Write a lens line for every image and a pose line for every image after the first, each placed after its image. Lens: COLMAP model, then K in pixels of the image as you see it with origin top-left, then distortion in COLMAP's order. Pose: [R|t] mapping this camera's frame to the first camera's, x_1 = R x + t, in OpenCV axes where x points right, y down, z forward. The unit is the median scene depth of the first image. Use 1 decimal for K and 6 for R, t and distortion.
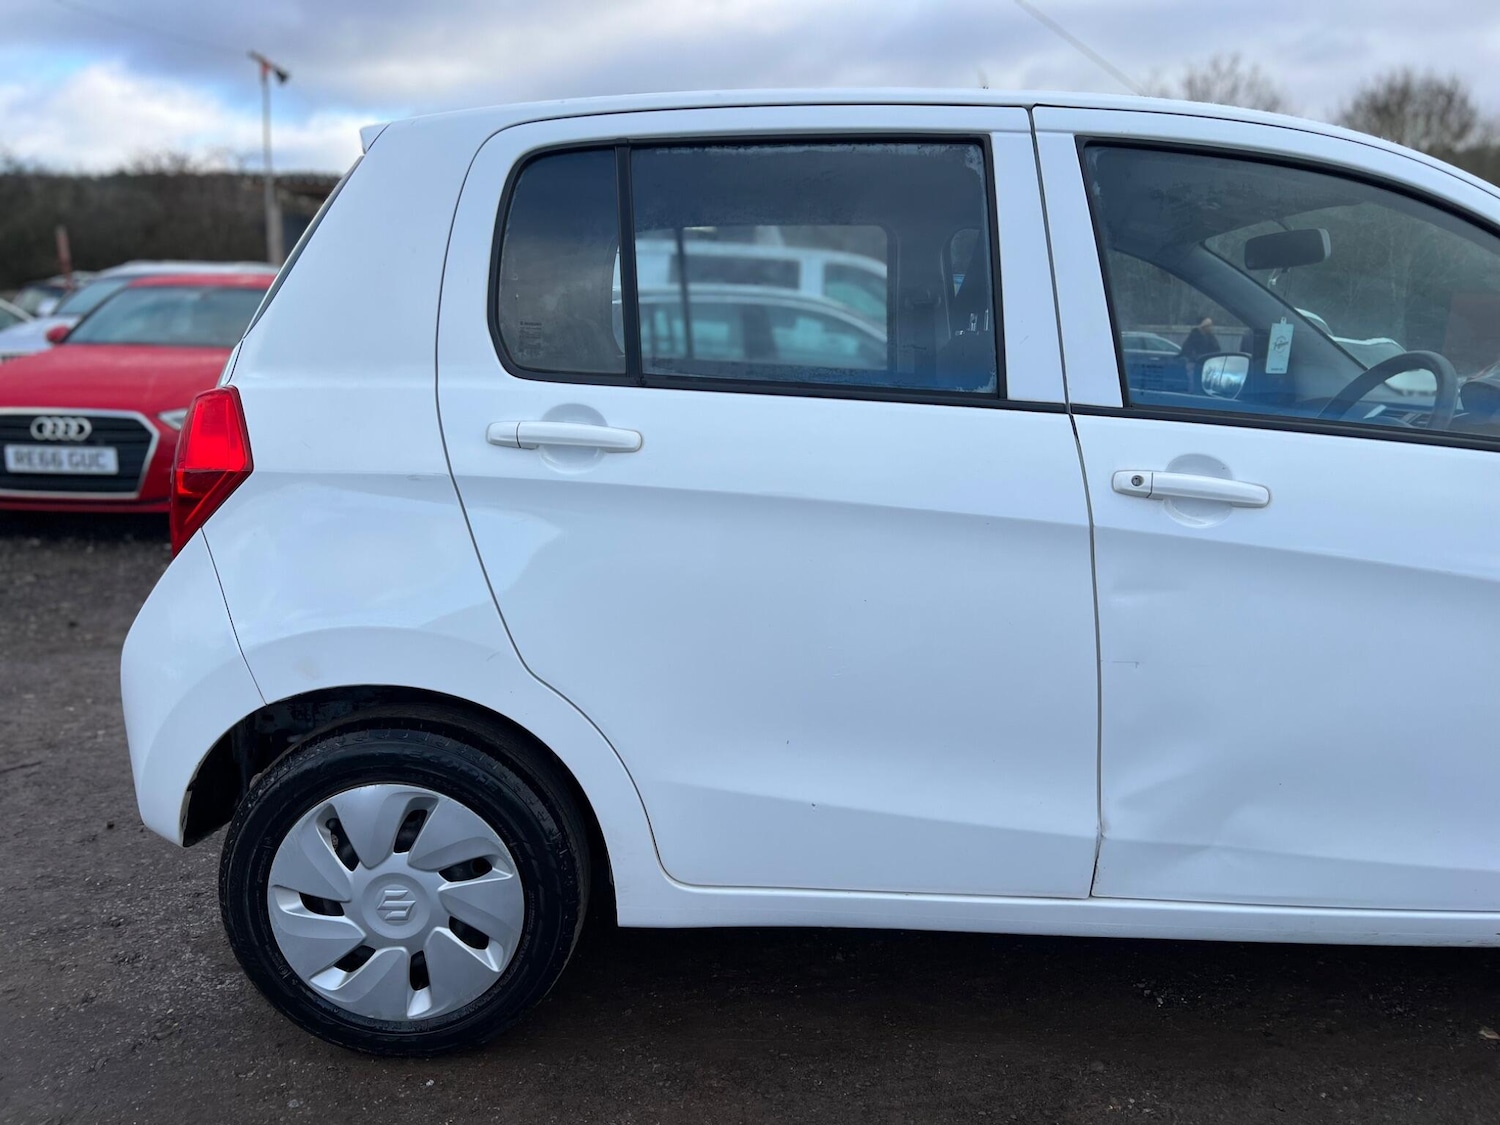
lens RADIAL K [[1122.5, 0, 750.0], [0, 1122.5, 562.5], [0, 0, 1]] dist [0.054621, -0.045370]
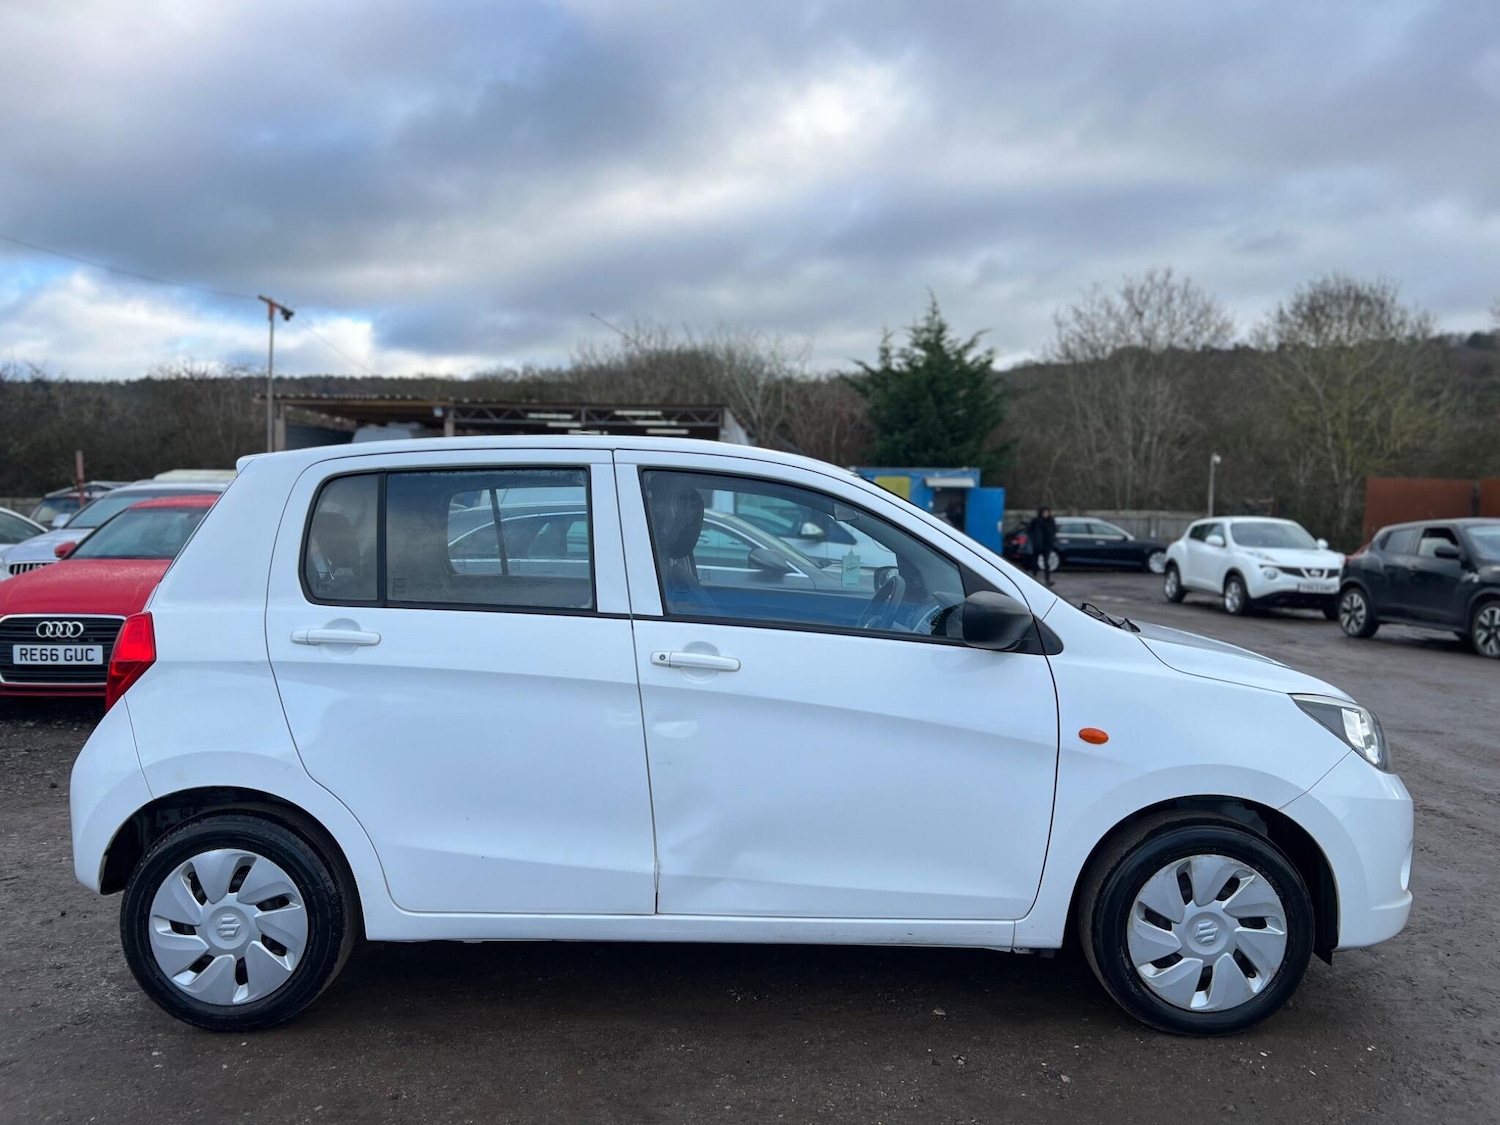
lens RADIAL K [[1122.5, 0, 750.0], [0, 1122.5, 562.5], [0, 0, 1]] dist [0.054621, -0.045370]
pose [[0.999885, -0.015047, -0.001752, 0.444508], [0.014570, 0.986924, -0.160528, 0.058941], [0.004144, 0.160484, 0.987030, -0.687156]]
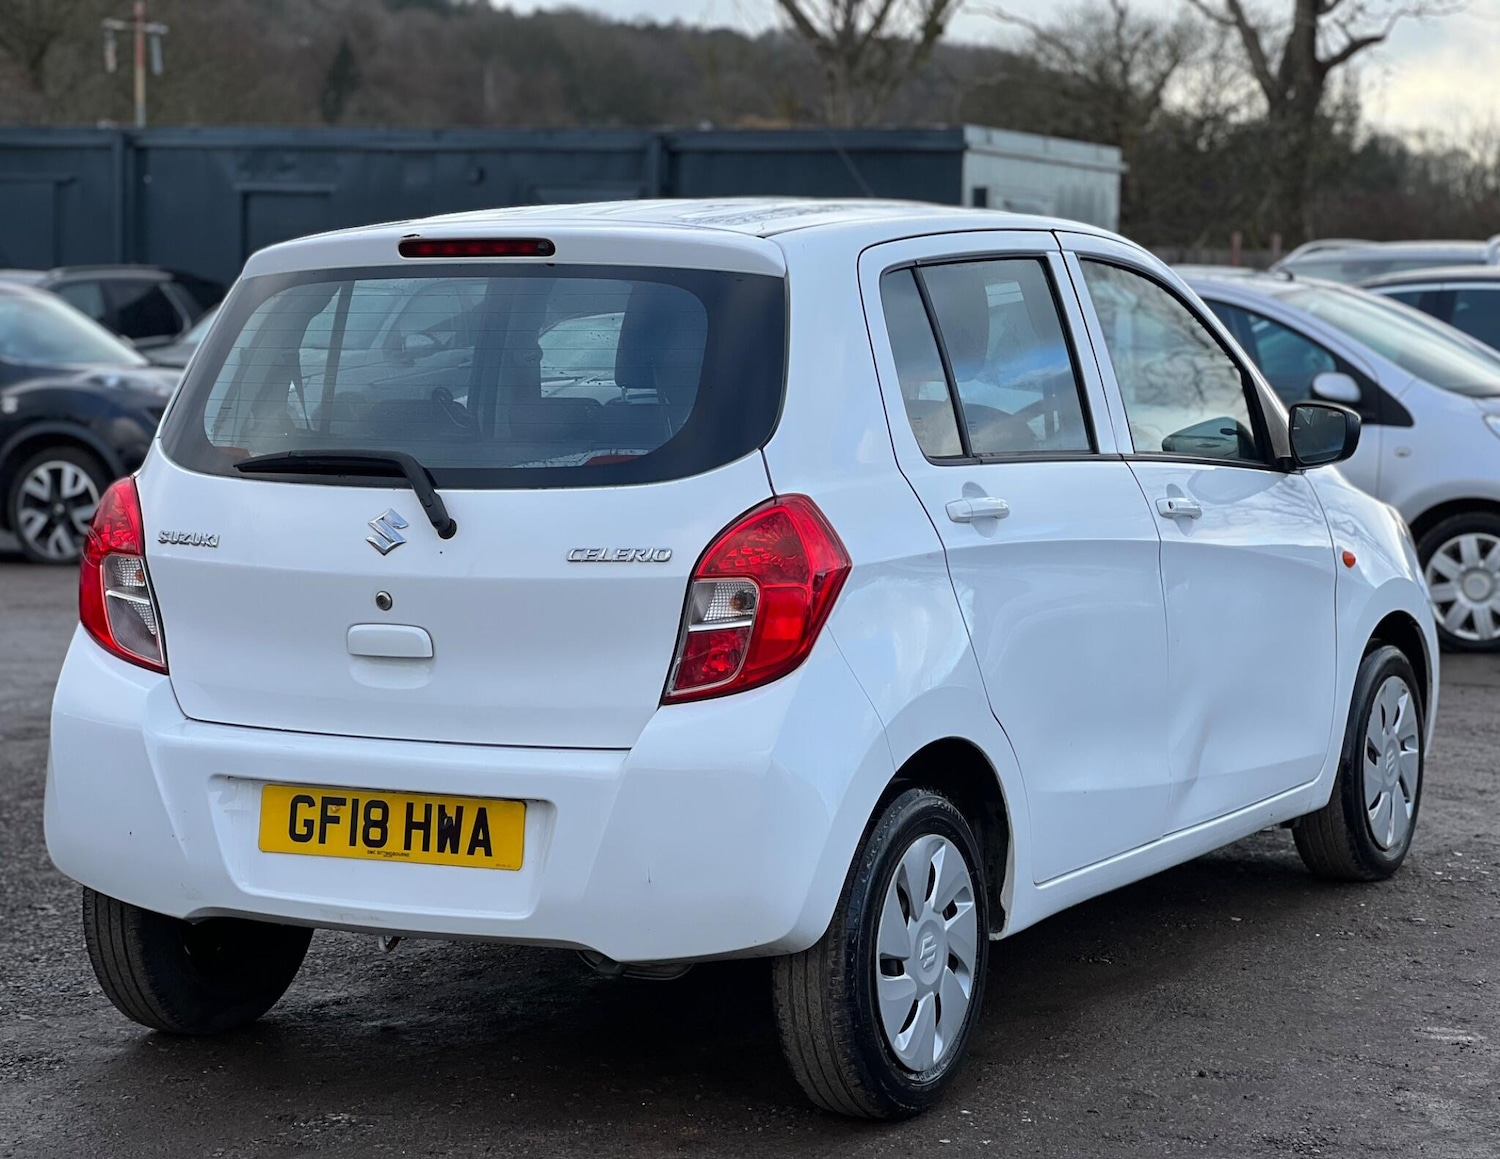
lens RADIAL K [[3686.8, 0, 750.0], [0, 3686.8, 579.5], [0, 0, 1]] dist [0.011457, 0.429954]
pose [[0.443619, -0.097870, 0.890855, -3.487090], [0.186971, 0.982254, 0.014805, -0.131864], [-0.876495, 0.159996, 0.454045, -0.511033]]
